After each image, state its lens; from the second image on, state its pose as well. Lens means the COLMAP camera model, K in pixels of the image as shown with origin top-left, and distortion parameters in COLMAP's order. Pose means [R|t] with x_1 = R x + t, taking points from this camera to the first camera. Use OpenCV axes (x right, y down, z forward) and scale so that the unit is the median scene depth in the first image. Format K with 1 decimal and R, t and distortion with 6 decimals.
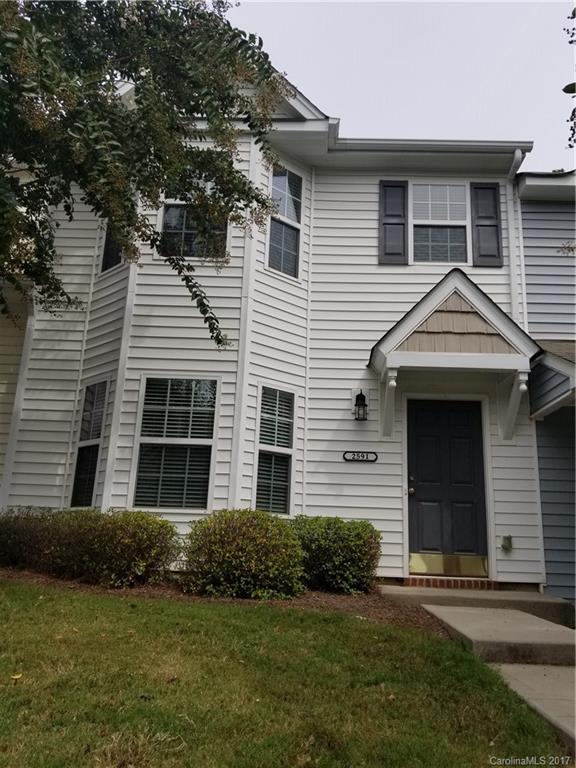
lens RADIAL K [[625.3, 0, 288.0], [0, 625.3, 384.0], [0, 0, 1]] dist [-0.001175, -0.007604]
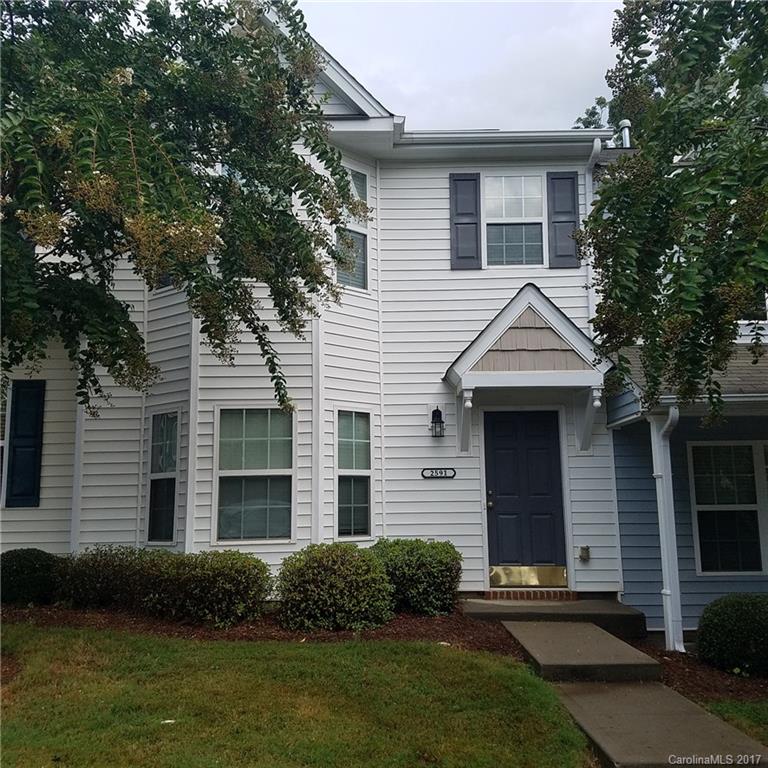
lens RADIAL K [[793.6, 0, 382.3], [0, 793.6, 399.5], [0, 0, 1]] dist [0.136273, 0.000890]
pose [[0.997800, -0.045952, 0.047792, -0.030230], [0.040322, 0.992805, 0.112747, -0.151697], [-0.052629, -0.110572, 0.992474, -0.251534]]
